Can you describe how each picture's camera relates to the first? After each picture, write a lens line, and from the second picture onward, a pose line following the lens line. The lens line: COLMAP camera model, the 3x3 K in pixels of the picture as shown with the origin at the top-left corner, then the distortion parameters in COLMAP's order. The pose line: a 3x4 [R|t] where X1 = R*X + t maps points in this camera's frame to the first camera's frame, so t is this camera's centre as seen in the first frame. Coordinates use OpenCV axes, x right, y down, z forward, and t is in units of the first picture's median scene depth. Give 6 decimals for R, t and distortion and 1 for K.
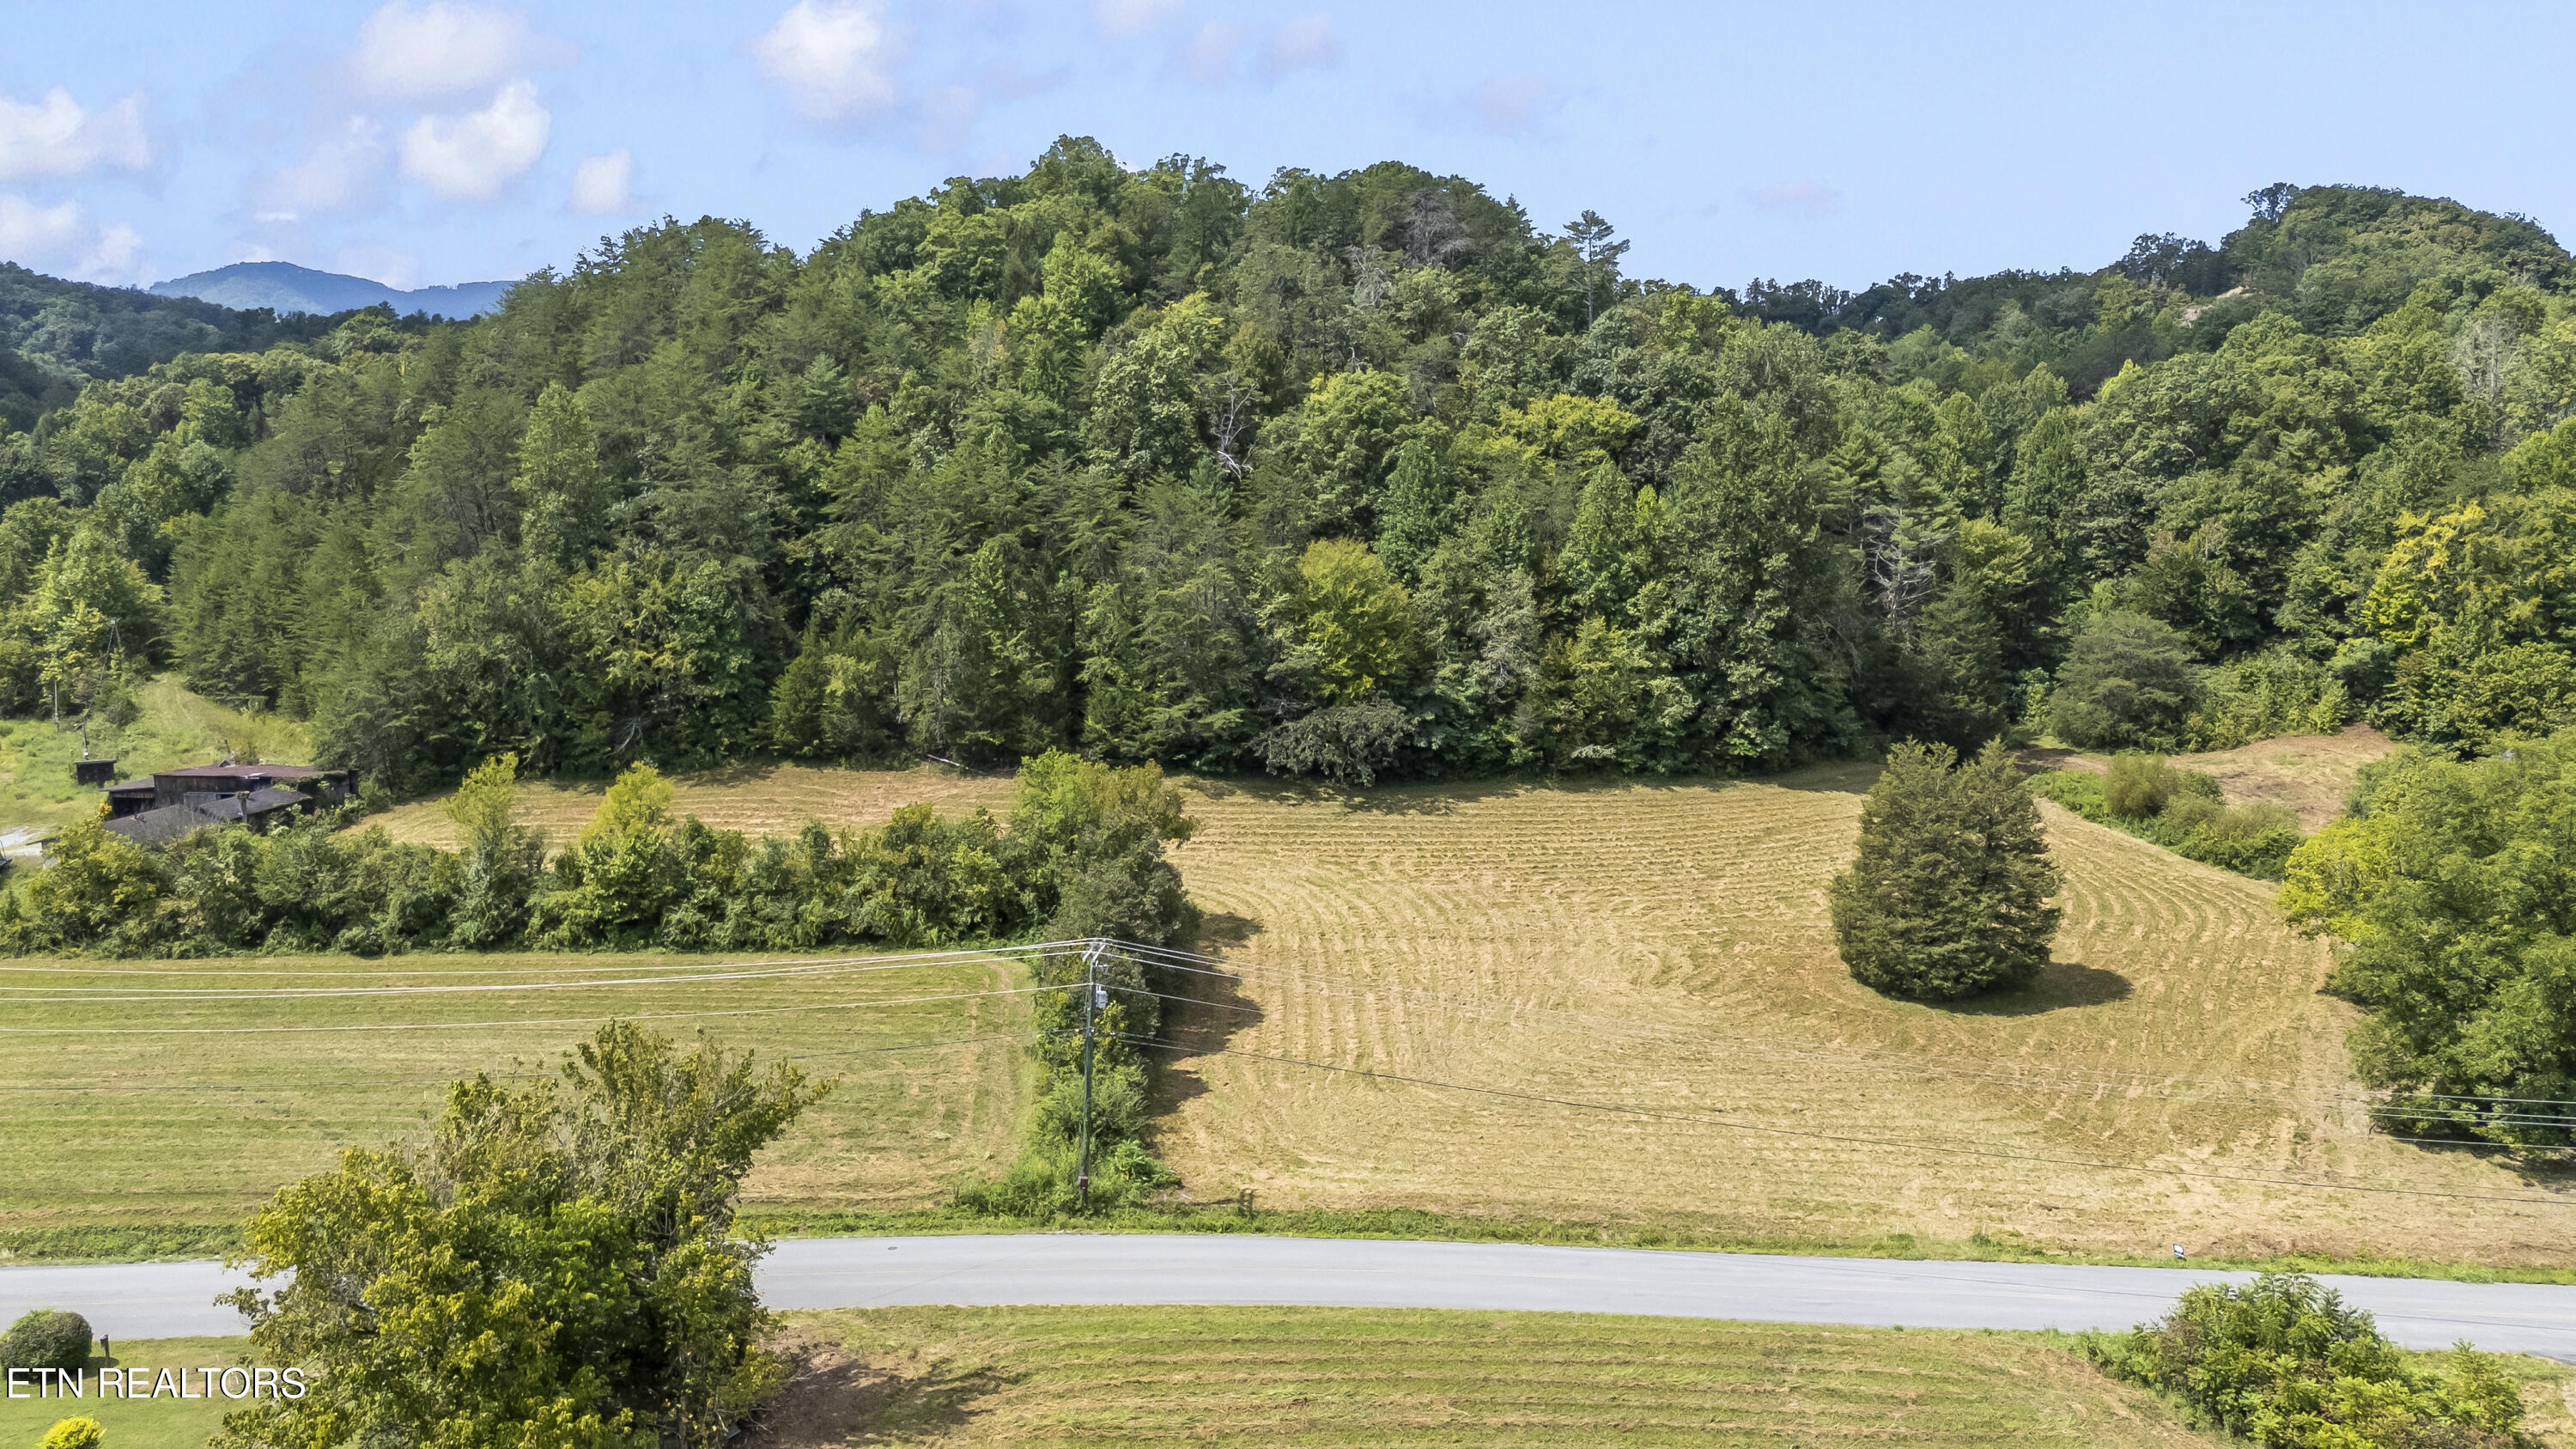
lens RADIAL K [[1918.1, 0, 1253.7], [0, 1918.1, 720.8], [0, 0, 1]] dist [0.153489, -0.101530]
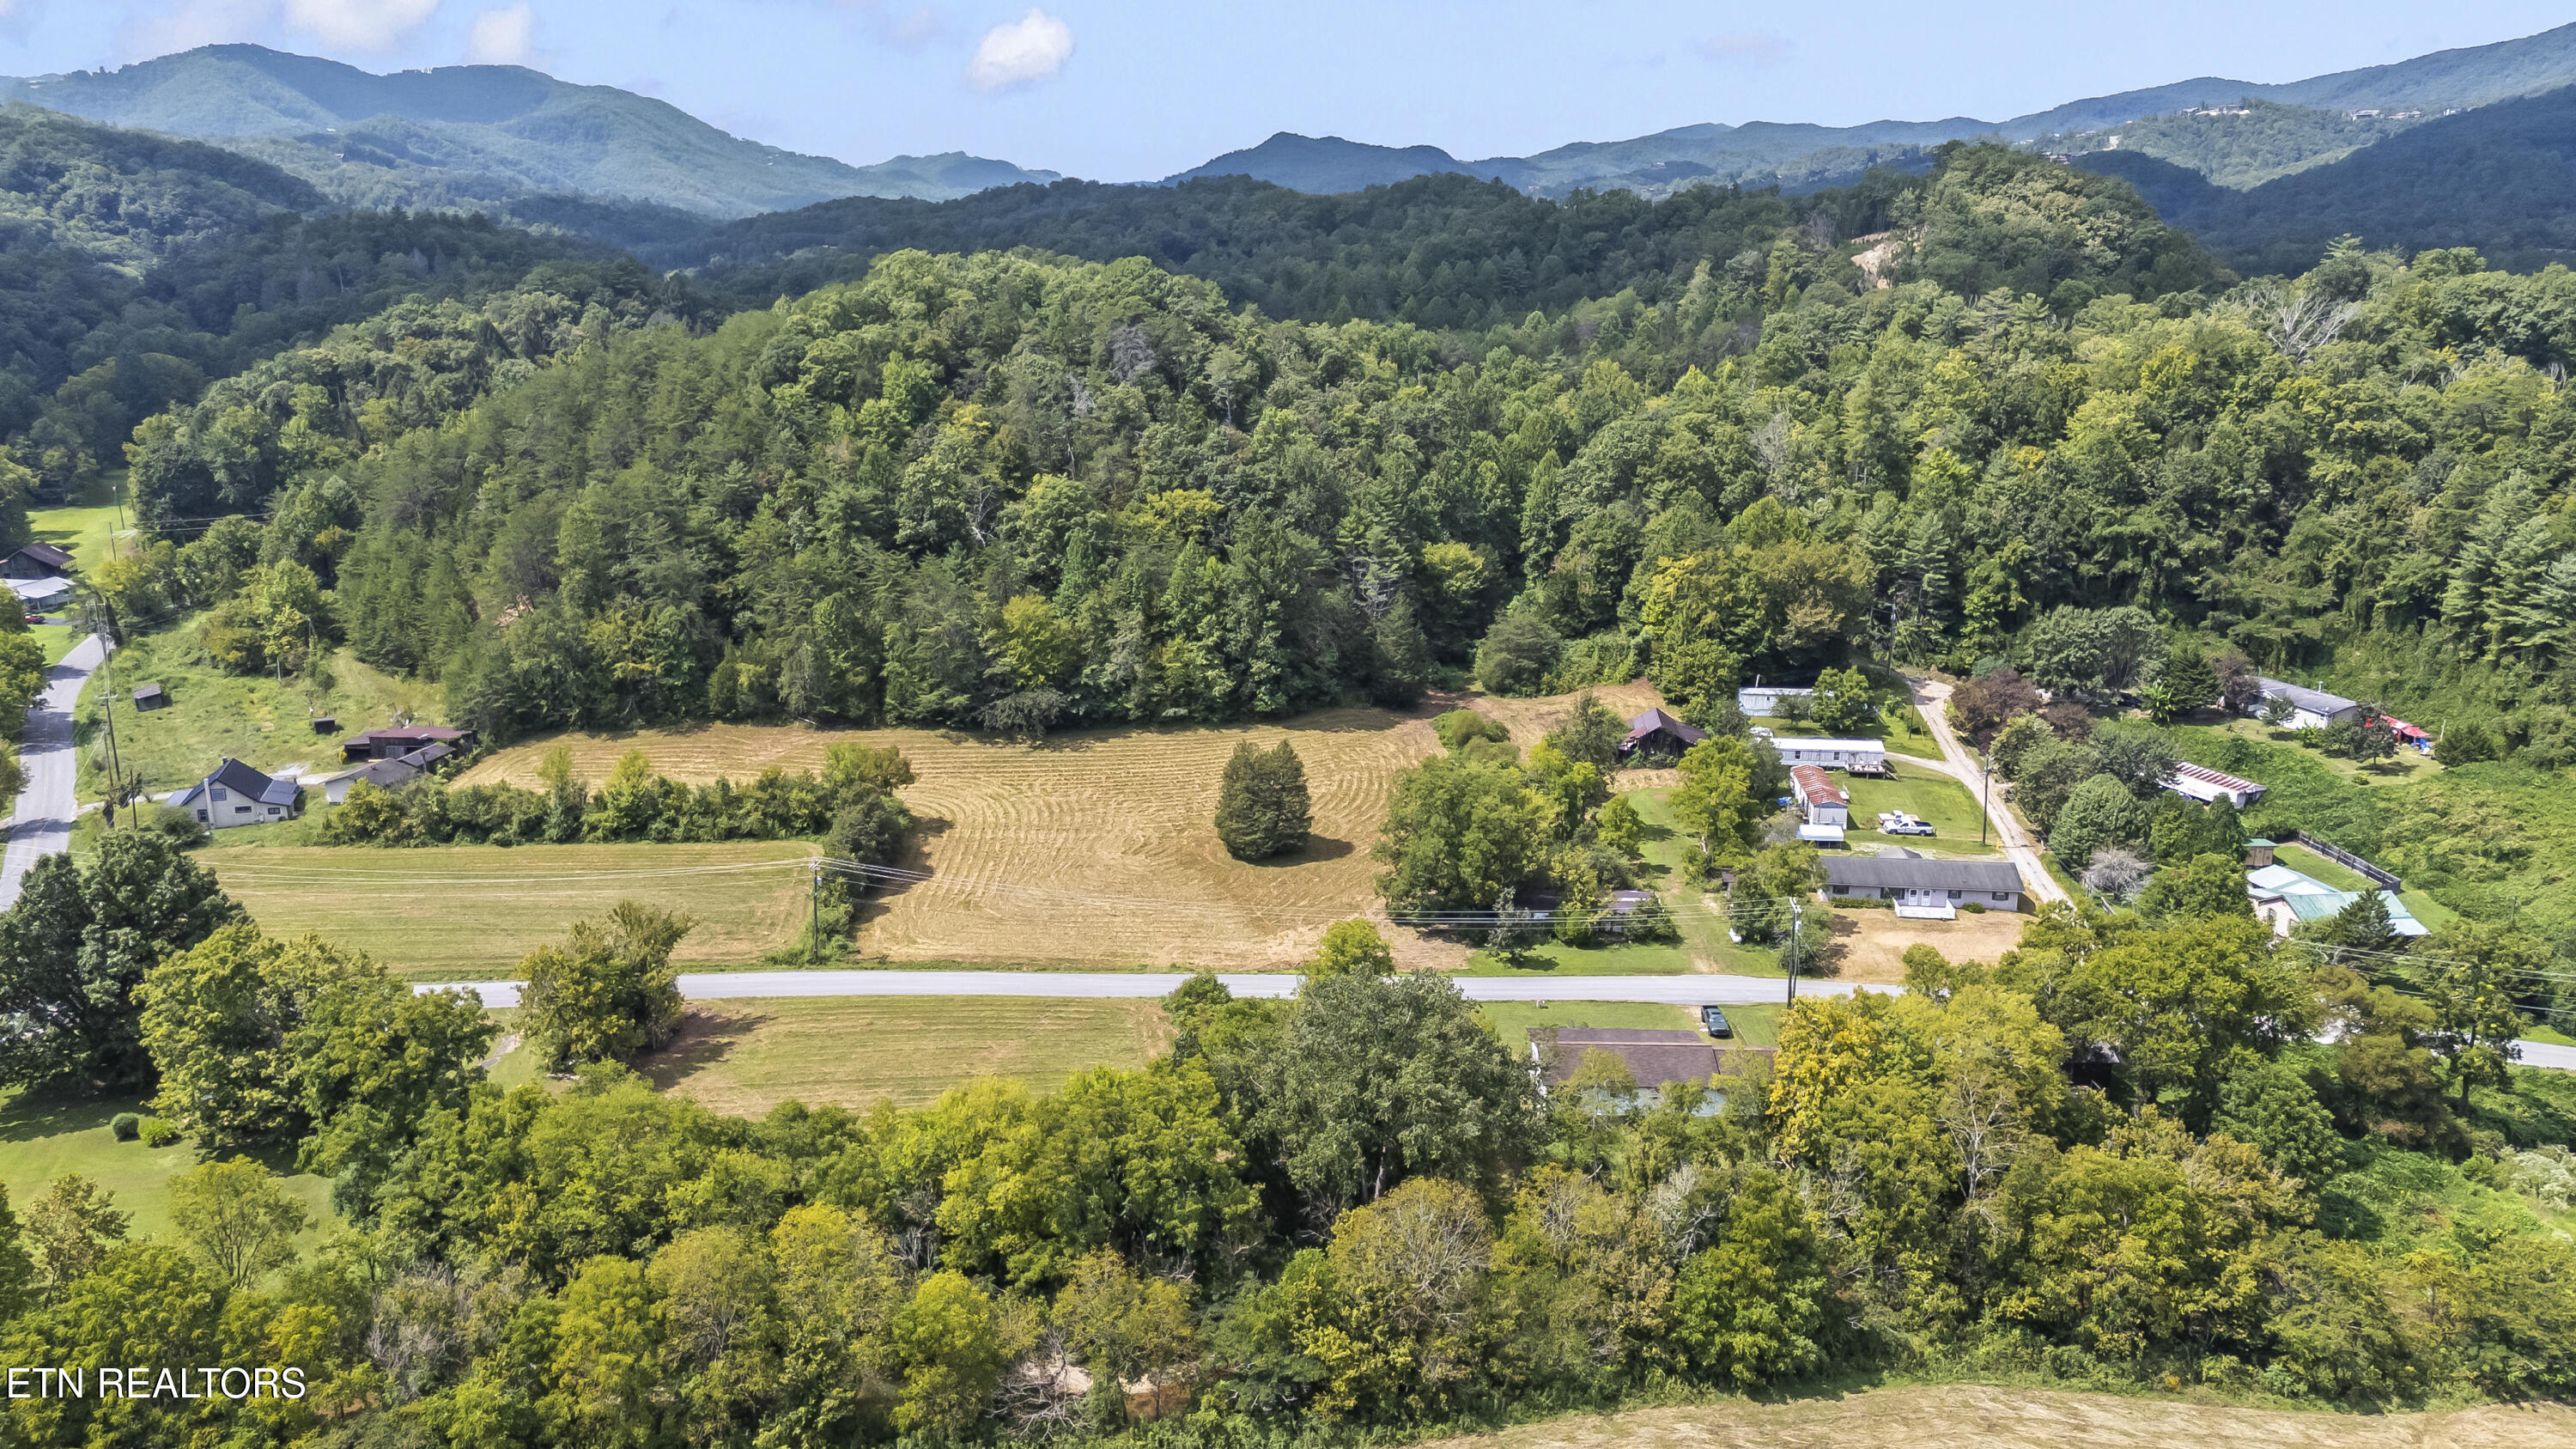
lens RADIAL K [[1901.9, 0, 1288.0], [0, 1901.9, 724.5], [0, 0, 1]] dist [0.132710, -0.005237]
pose [[0.999887, -0.007868, 0.012815, 0.262153], [0.006279, 0.992797, 0.119647, -0.185667], [-0.013664, -0.119553, 0.992734, -0.770024]]
